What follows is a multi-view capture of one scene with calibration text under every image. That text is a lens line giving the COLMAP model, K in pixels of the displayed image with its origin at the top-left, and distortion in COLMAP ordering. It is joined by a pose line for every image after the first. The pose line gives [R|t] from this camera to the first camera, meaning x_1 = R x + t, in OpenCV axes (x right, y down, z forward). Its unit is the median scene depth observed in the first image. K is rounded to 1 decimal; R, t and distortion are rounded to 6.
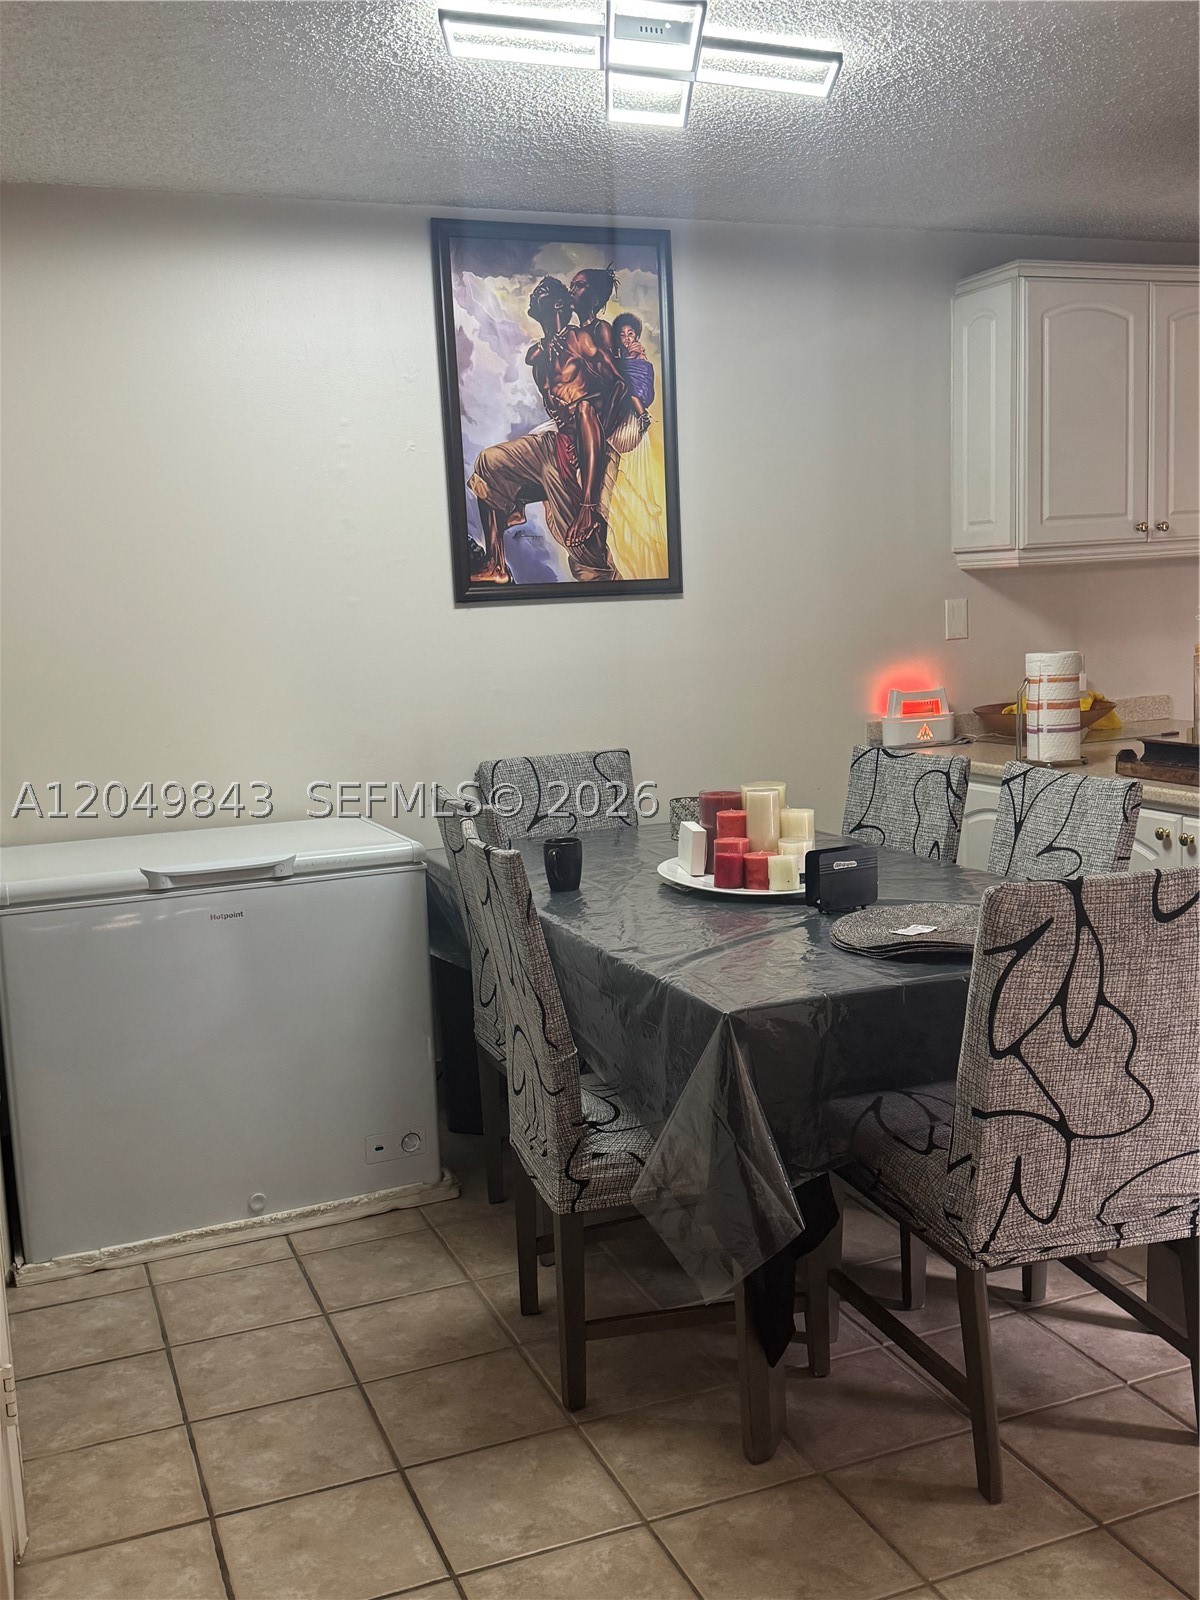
lens RADIAL K [[1527.7, 0, 595.7], [0, 1527.7, 801.9], [0, 0, 1]] dist [0.199587, -0.419511]
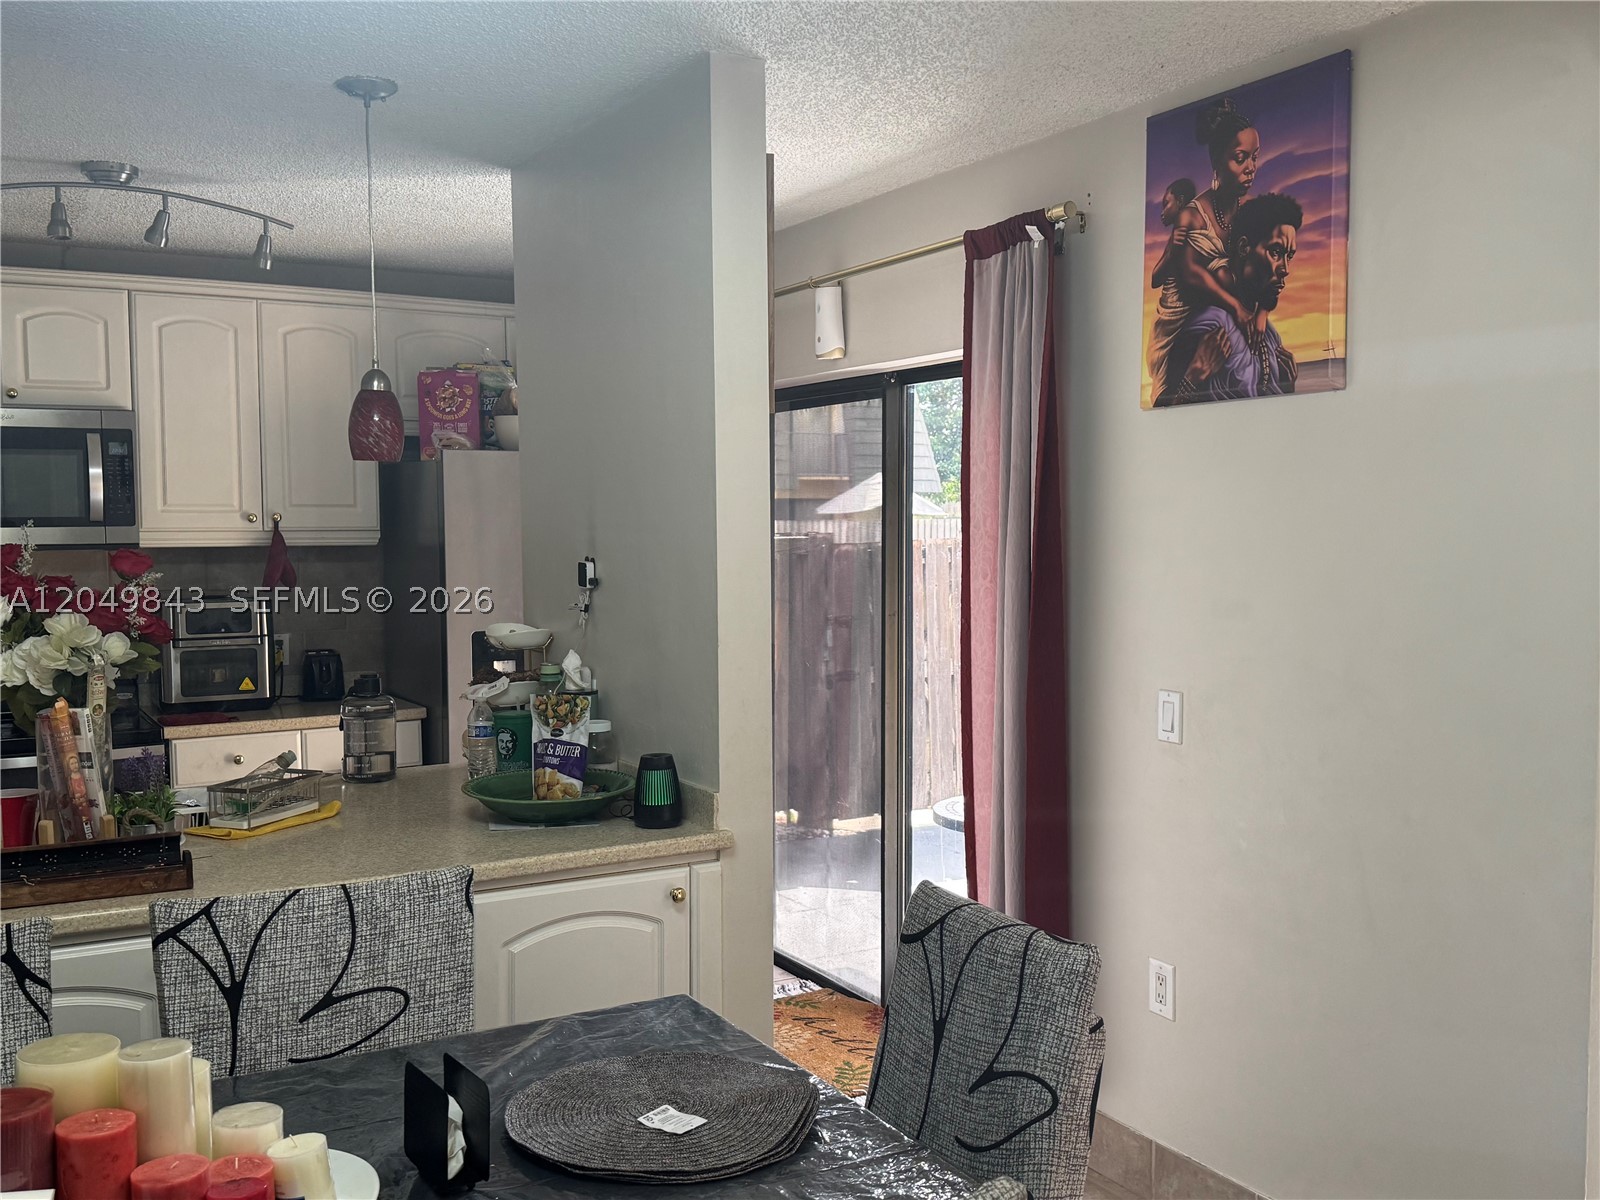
lens RADIAL K [[1522.7, 0, 798.6], [0, 1522.7, 610.4], [0, 0, 1]] dist [0.187870, -0.390032]
pose [[-0.137771, -0.016788, 0.990322, -0.357377], [0.143321, 0.988995, 0.036704, -0.117896], [-0.980040, 0.146991, -0.133849, 0.742110]]
